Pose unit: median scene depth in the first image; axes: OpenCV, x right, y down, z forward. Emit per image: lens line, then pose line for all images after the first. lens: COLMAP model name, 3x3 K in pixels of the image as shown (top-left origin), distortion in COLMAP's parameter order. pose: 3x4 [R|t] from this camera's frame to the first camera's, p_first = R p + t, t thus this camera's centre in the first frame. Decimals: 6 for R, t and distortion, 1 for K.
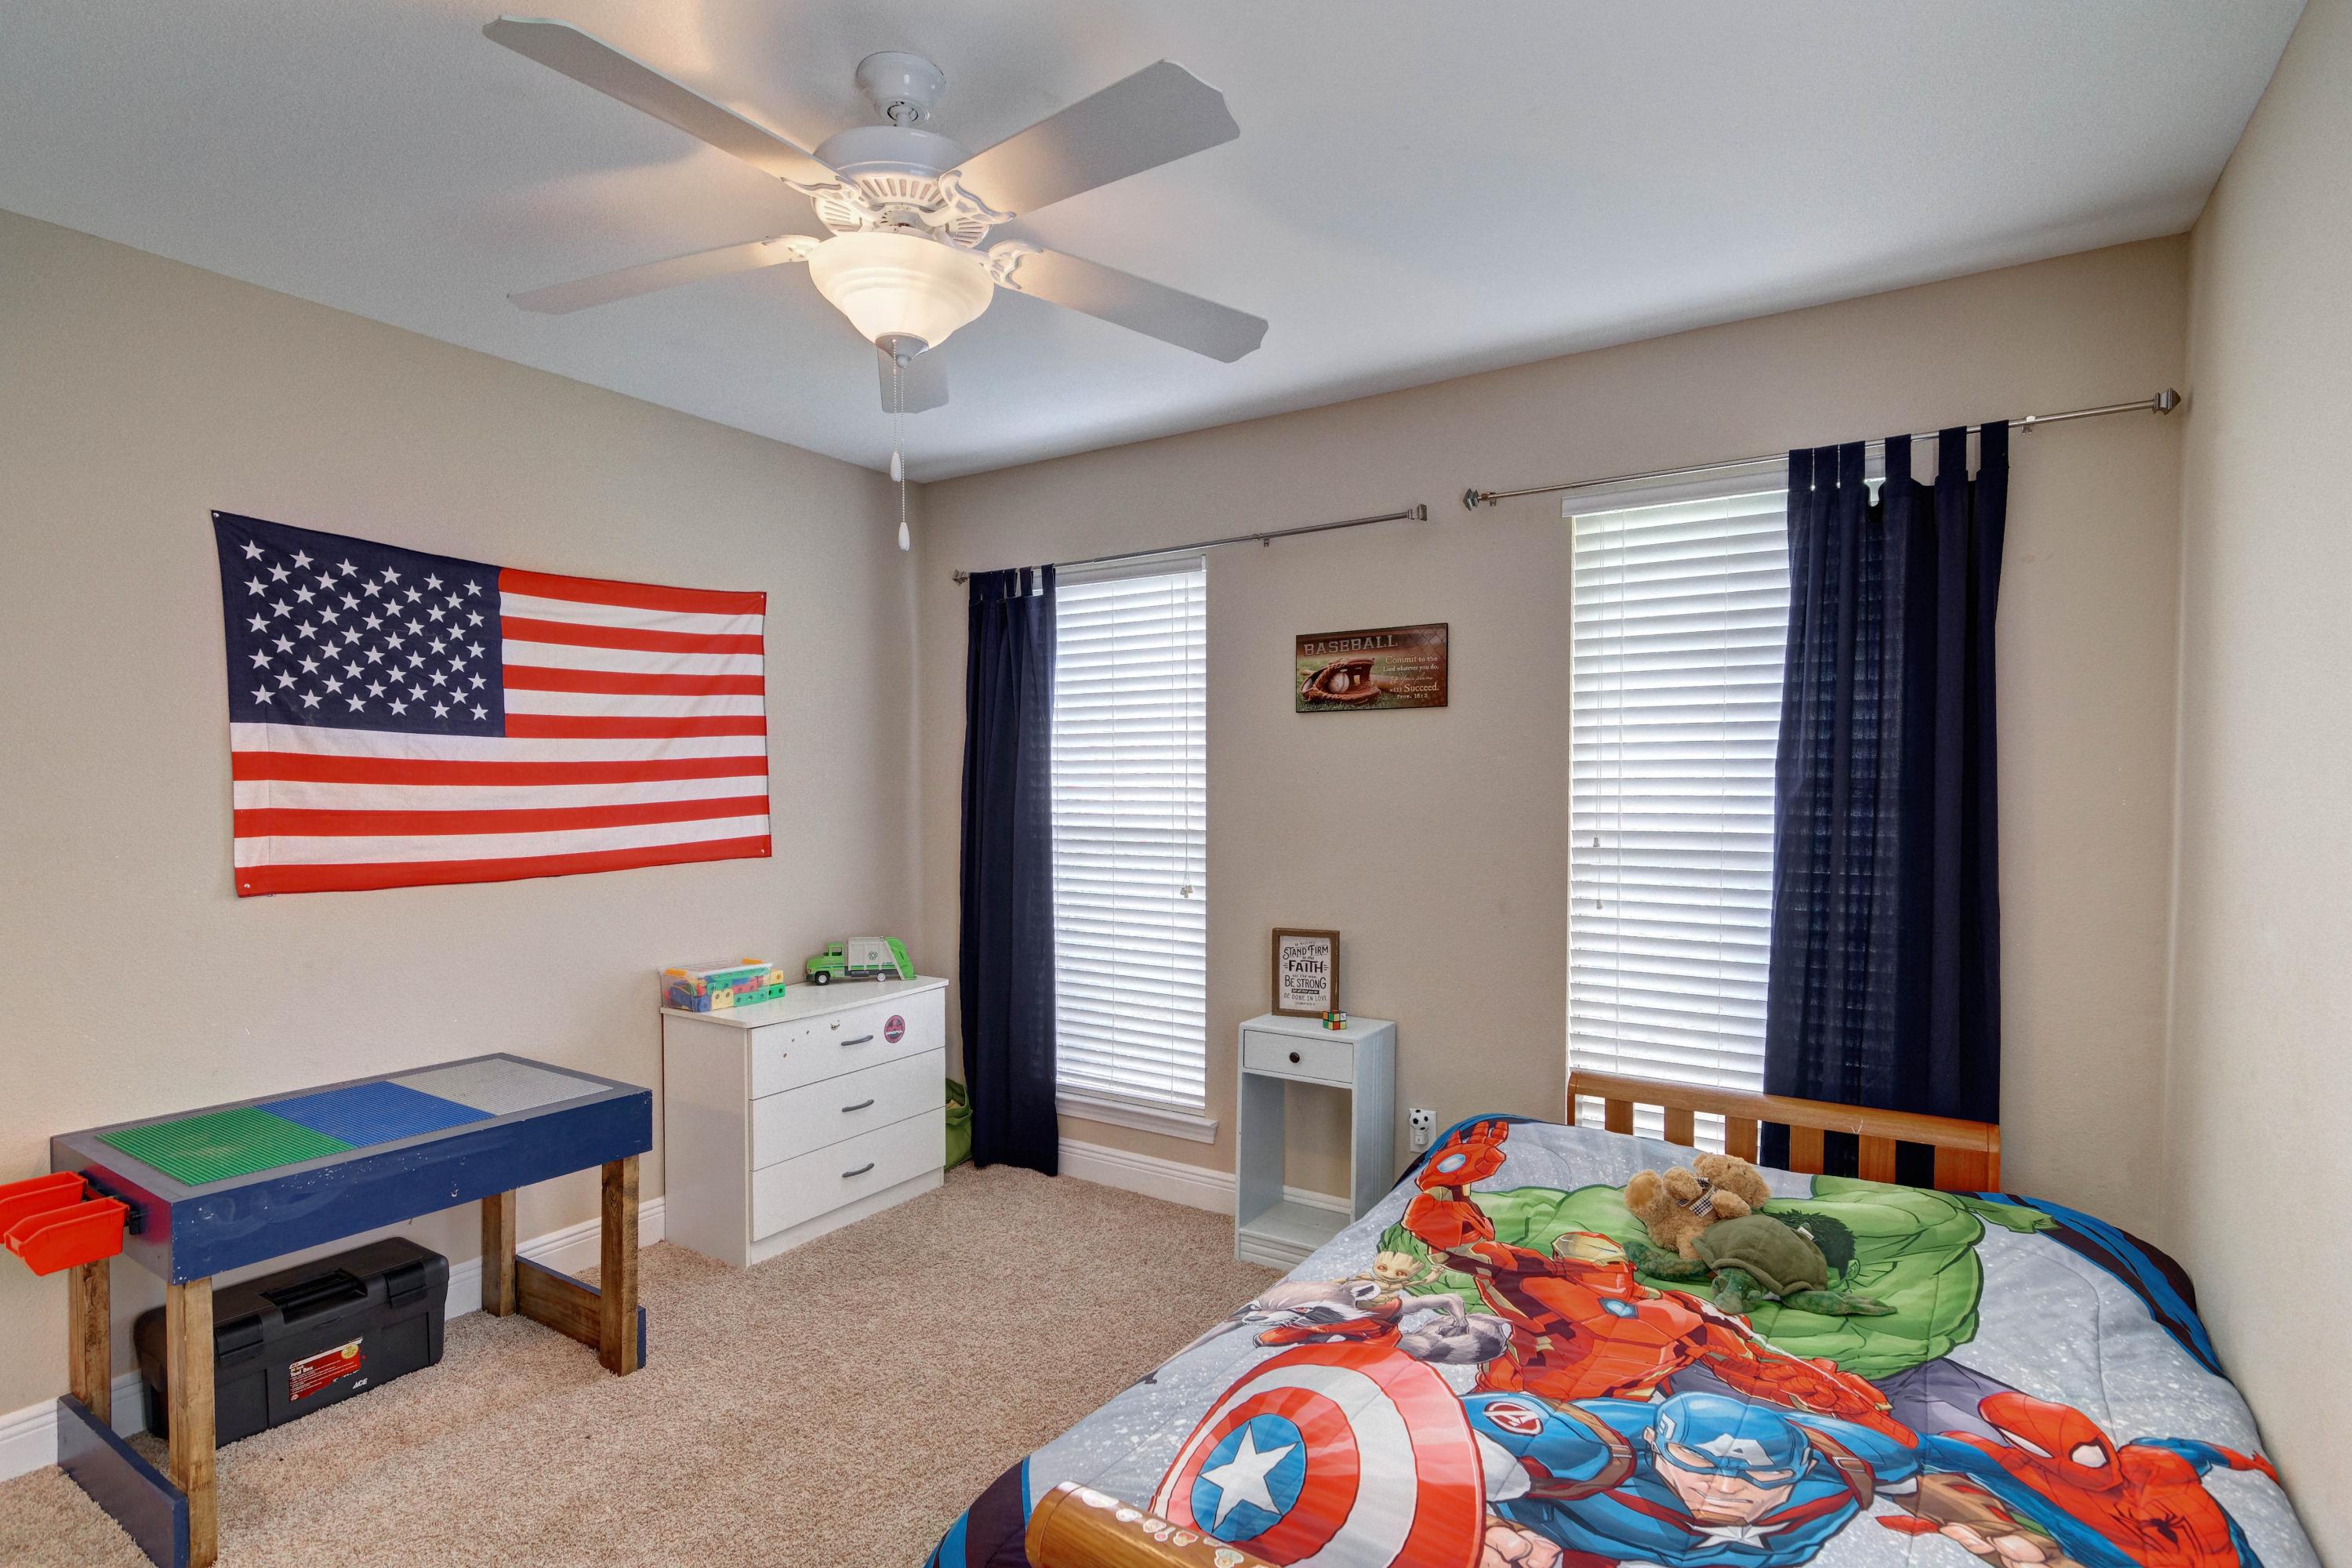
lens RADIAL K [[1139.0, 0, 1156.6], [0, 1139.0, 788.2], [0, 0, 1]] dist [0.005030, -0.000388]
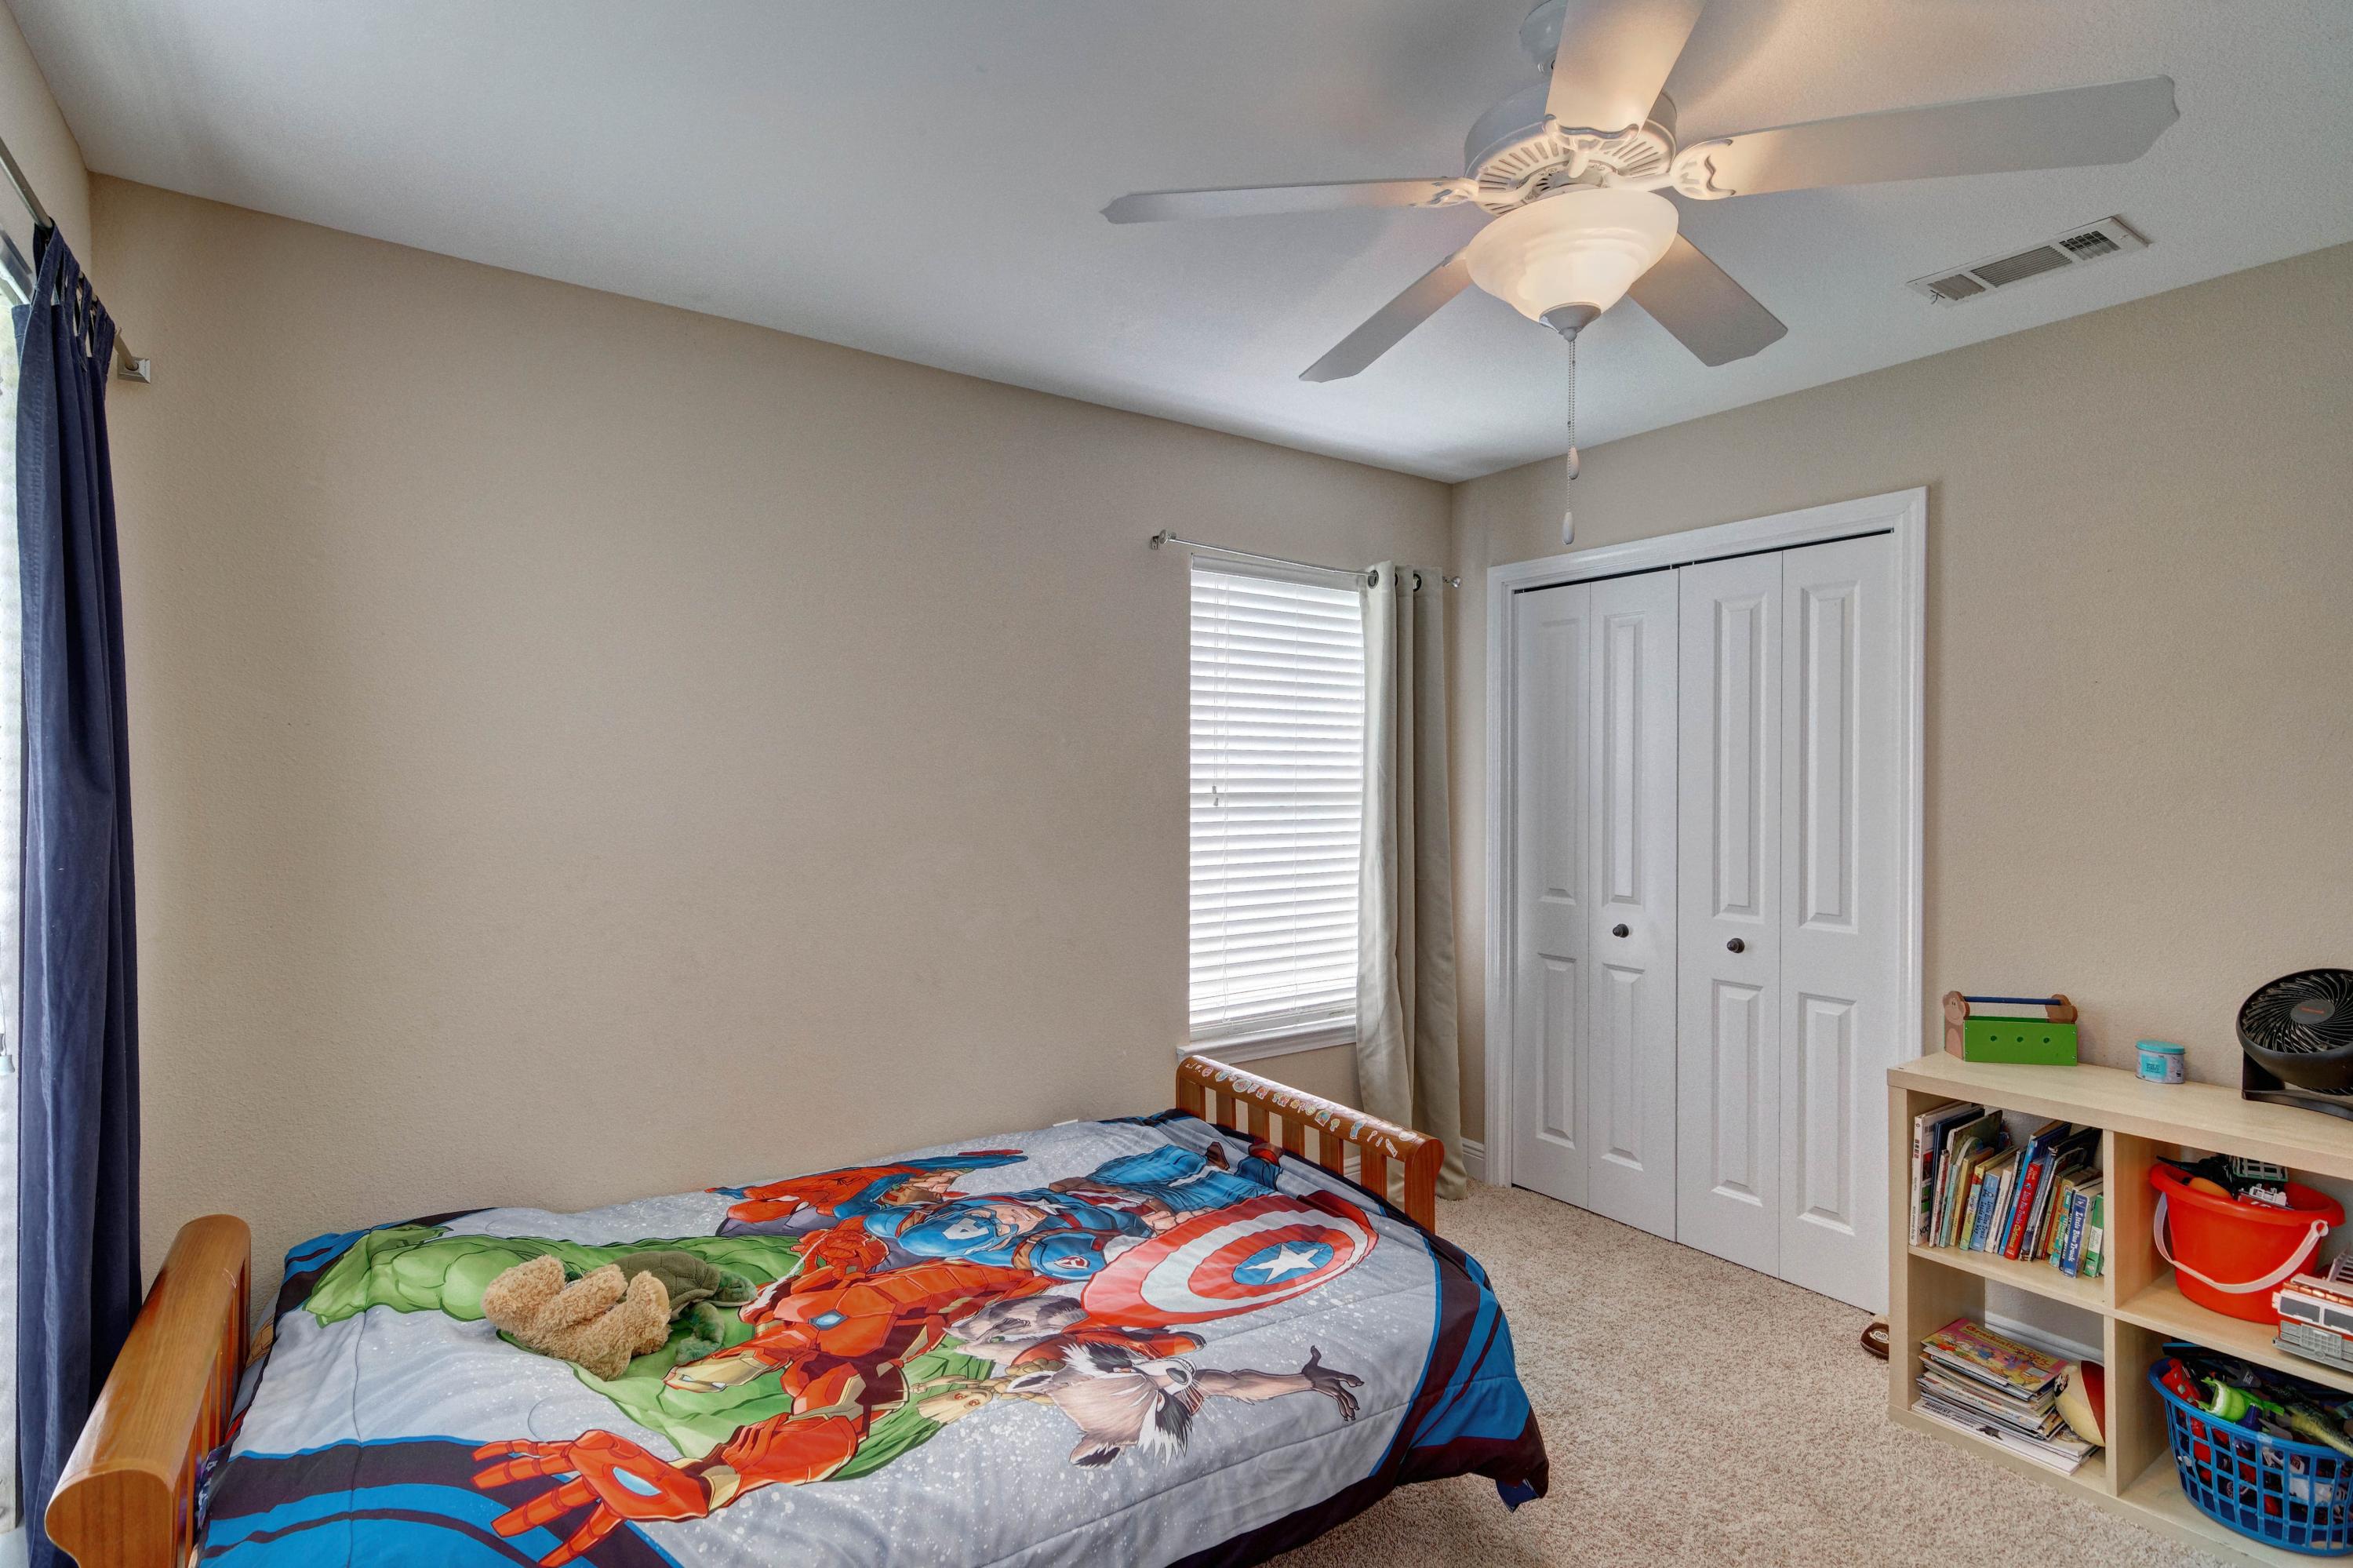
lens RADIAL K [[1130.7, 0, 1178.5], [0, 1130.7, 778.0], [0, 0, 1]] dist [0.003023, -0.000205]
pose [[-0.933341, -0.002372, 0.358982, -0.143770], [-0.003810, 0.999987, -0.003300, -0.010562], [-0.358970, -0.004448, -0.933339, 1.105038]]
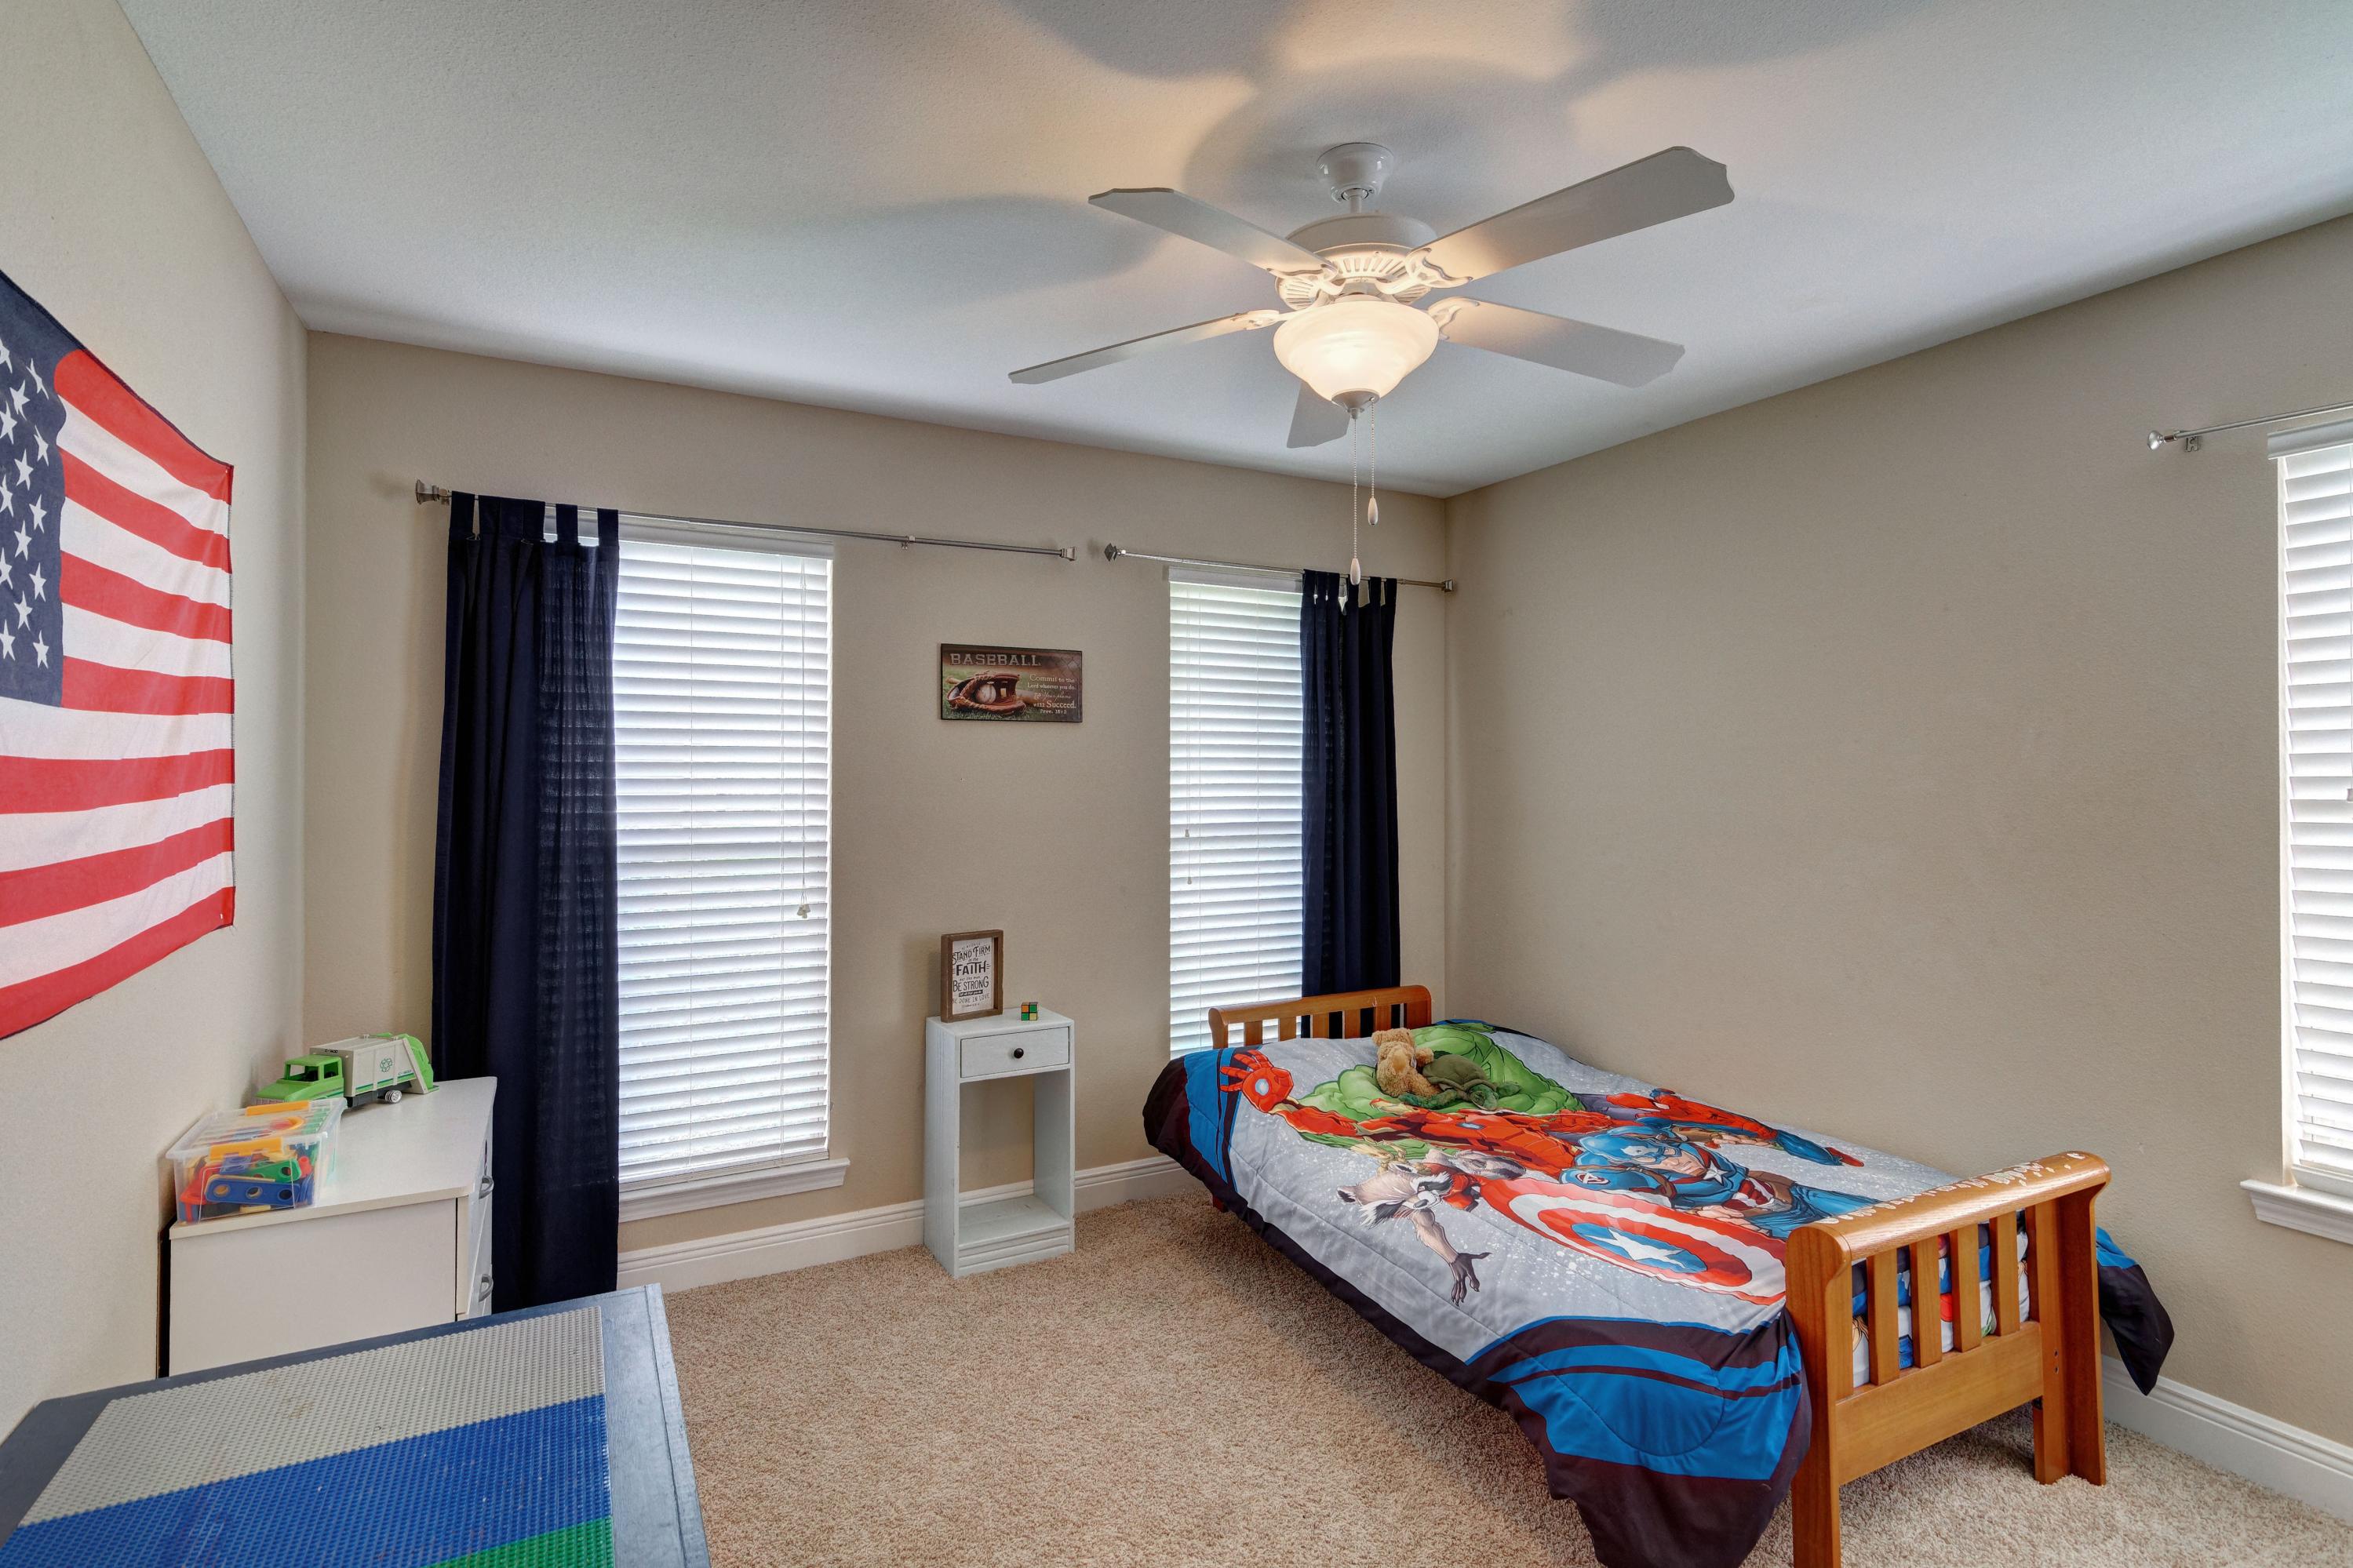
lens RADIAL K [[1147.5, 0, 1160.0], [0, 1147.5, 735.6], [0, 0, 1]] dist [0.007062, -0.000219]
pose [[0.481234, 0.031863, 0.876013, -0.729583], [0.003797, 0.999254, -0.038432, -0.013111], [-0.876584, 0.021821, 0.480754, 0.366908]]
